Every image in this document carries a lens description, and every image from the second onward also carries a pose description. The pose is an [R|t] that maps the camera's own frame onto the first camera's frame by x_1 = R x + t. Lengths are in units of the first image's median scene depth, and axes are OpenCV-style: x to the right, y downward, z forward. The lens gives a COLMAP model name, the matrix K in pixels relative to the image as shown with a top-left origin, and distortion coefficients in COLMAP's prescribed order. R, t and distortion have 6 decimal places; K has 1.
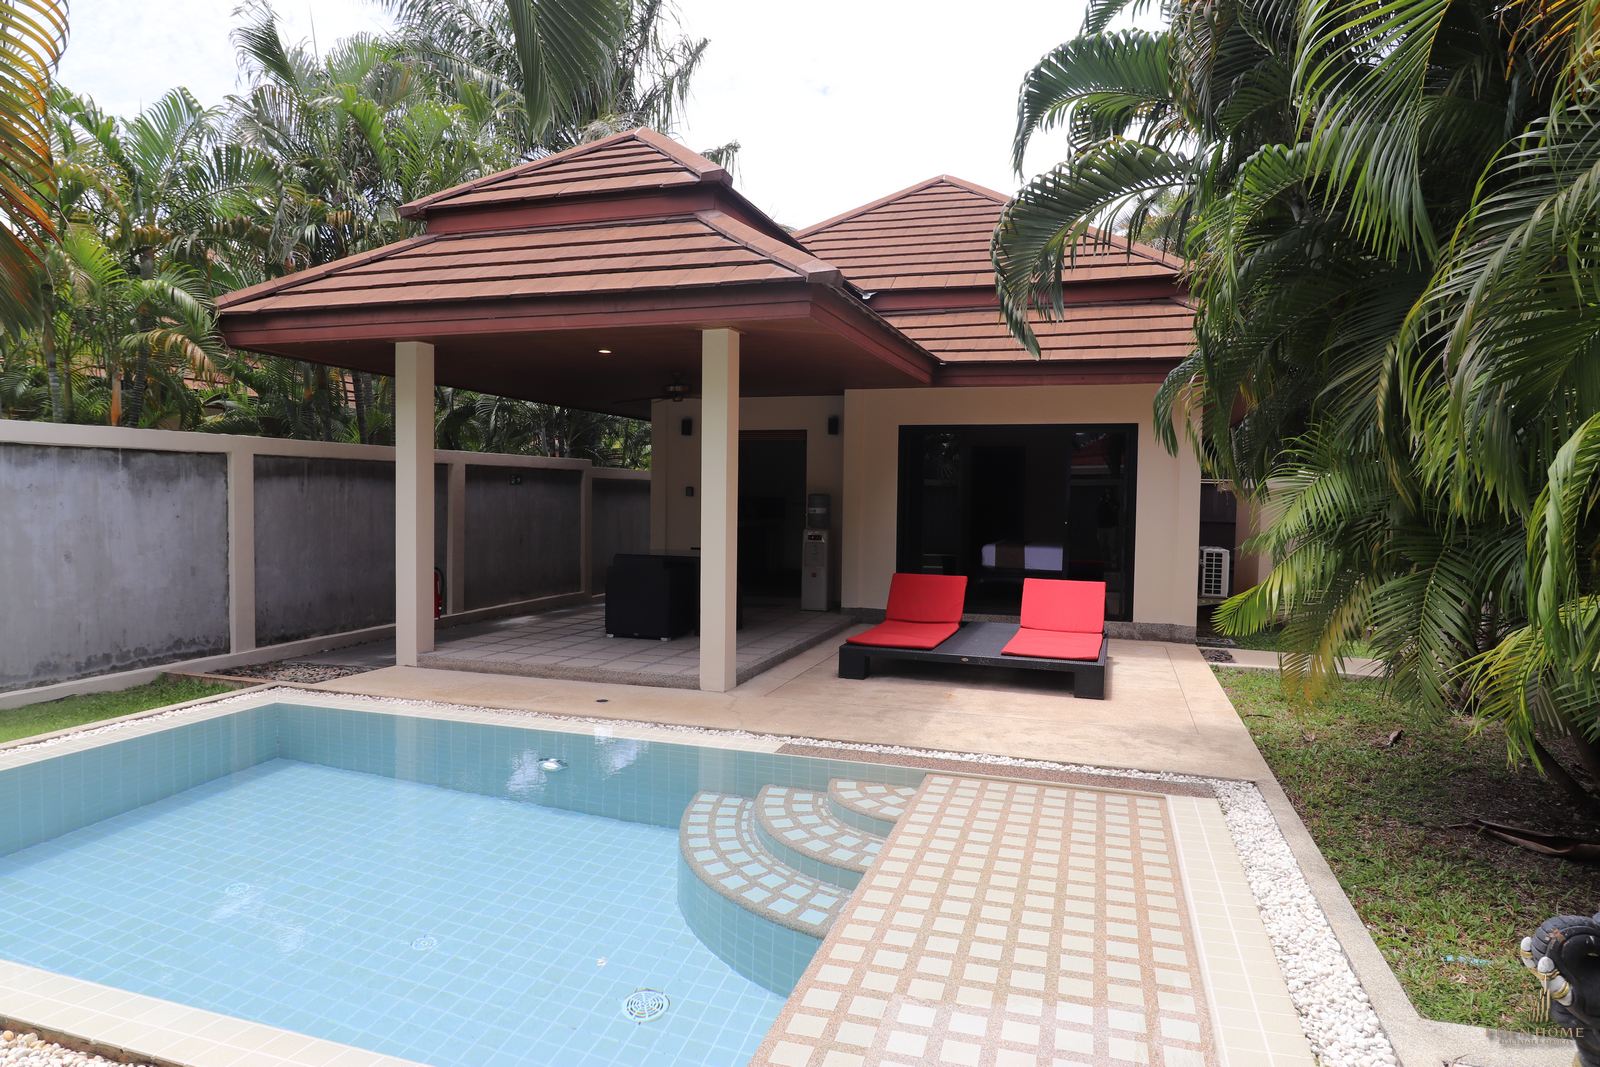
lens RADIAL K [[948.6, 0, 775.6], [0, 948.6, 529.9], [0, 0, 1]] dist [-0.000772, -0.002794]
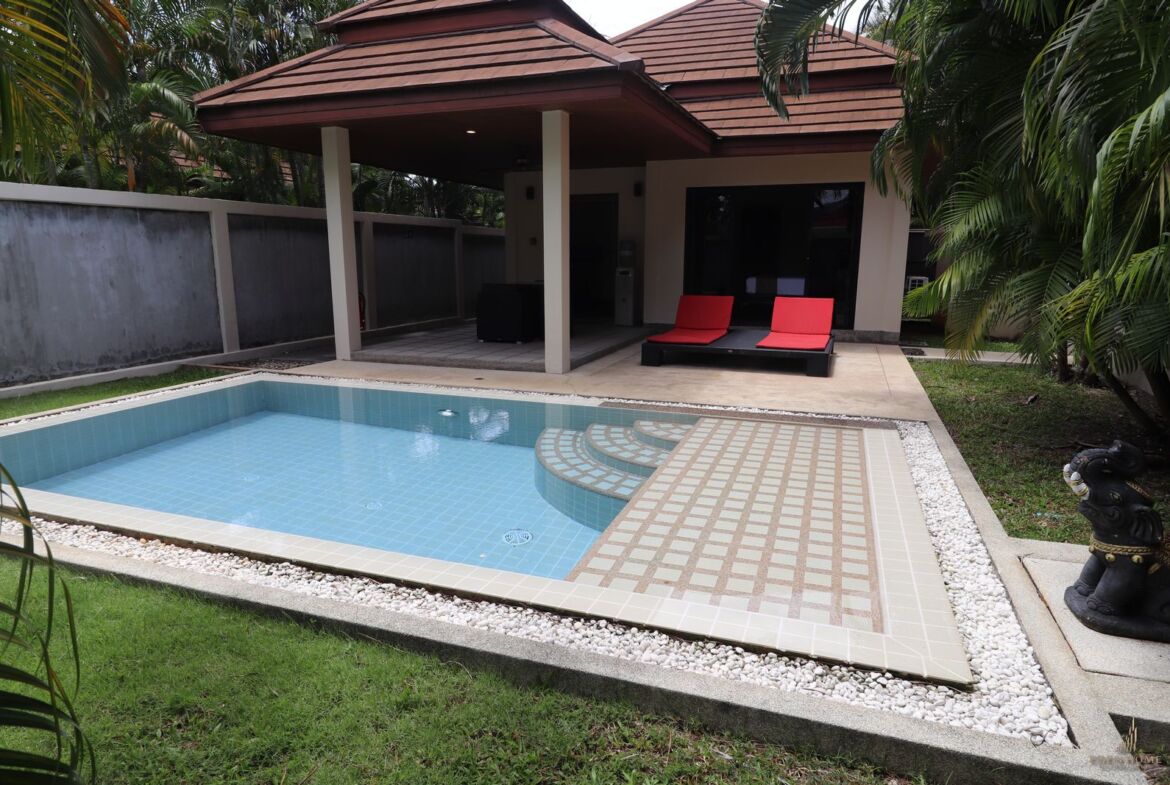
lens RADIAL K [[701.3, 0, 568.8], [0, 701.3, 394.4], [0, 0, 1]] dist [-0.003207, -0.002480]
pose [[0.999241, -0.007864, -0.038145, -0.003159], [0.013623, 0.988110, 0.153146, 0.038386], [0.036487, -0.153550, 0.987467, -0.061740]]
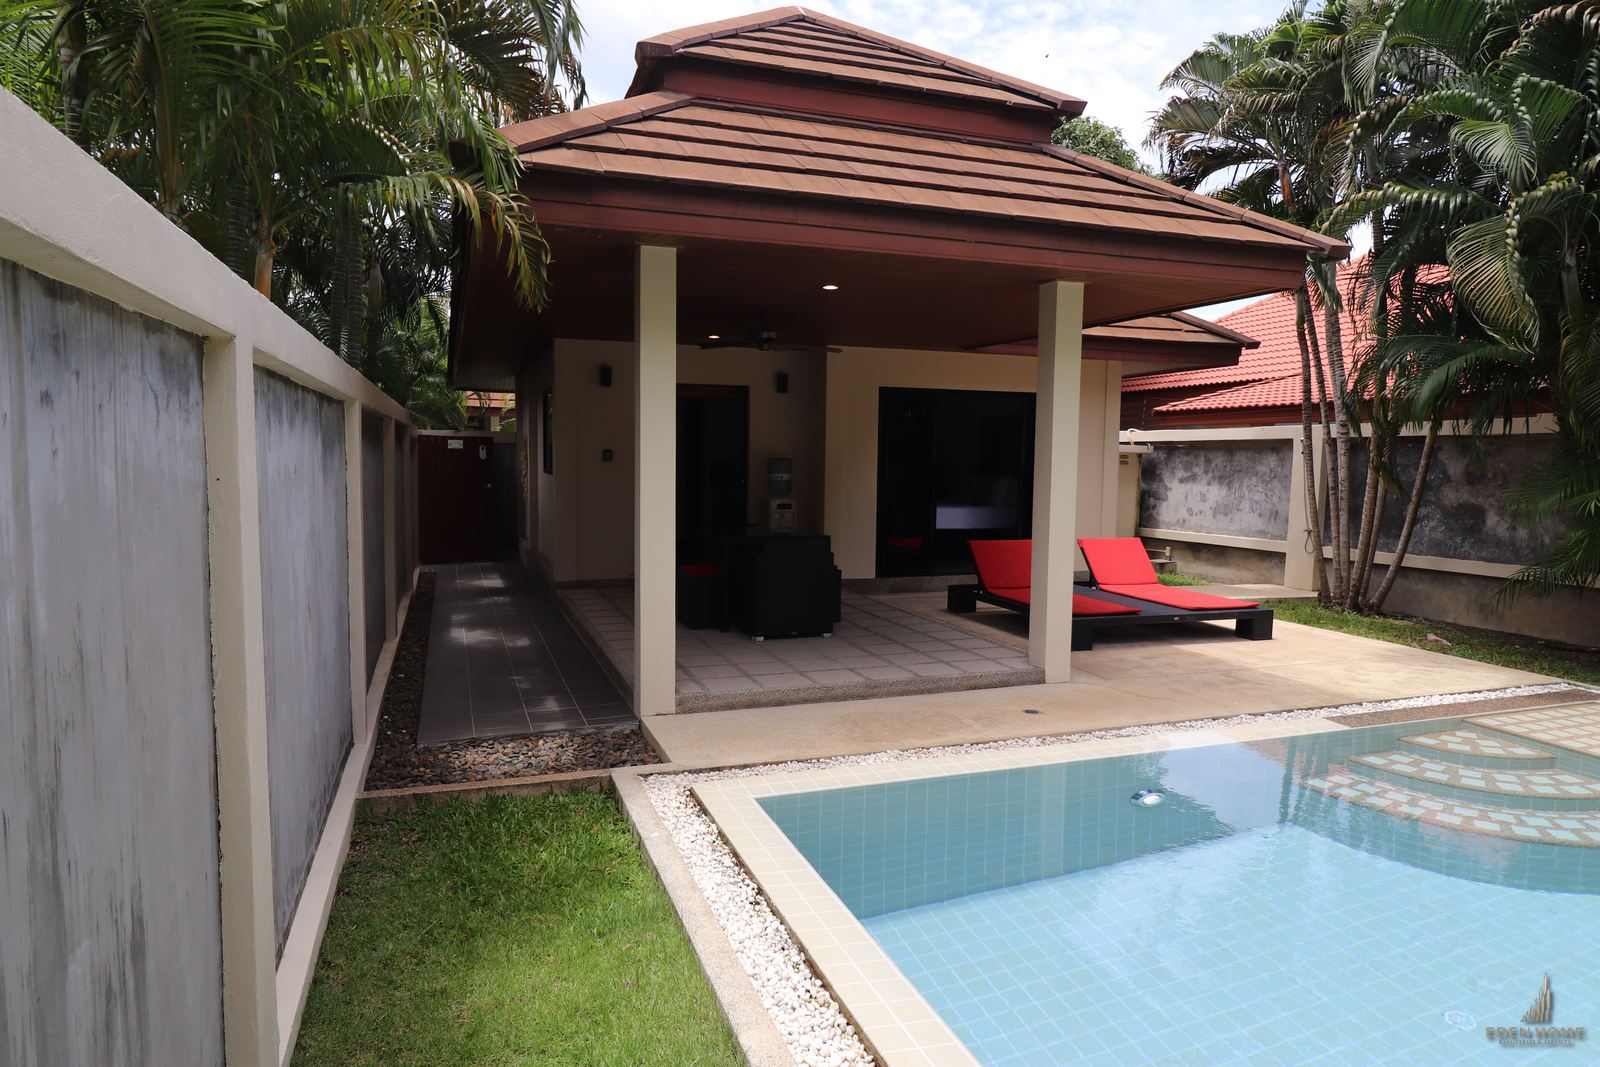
lens RADIAL K [[963.8, 0, 800.0], [0, 963.8, 533.5], [0, 0, 1]] dist [-0.000099, -0.042722]
pose [[0.792250, -0.055725, 0.607647, -0.784750], [0.025085, 0.997954, 0.058812, -0.031667], [-0.609681, -0.031351, 0.792027, 0.402680]]
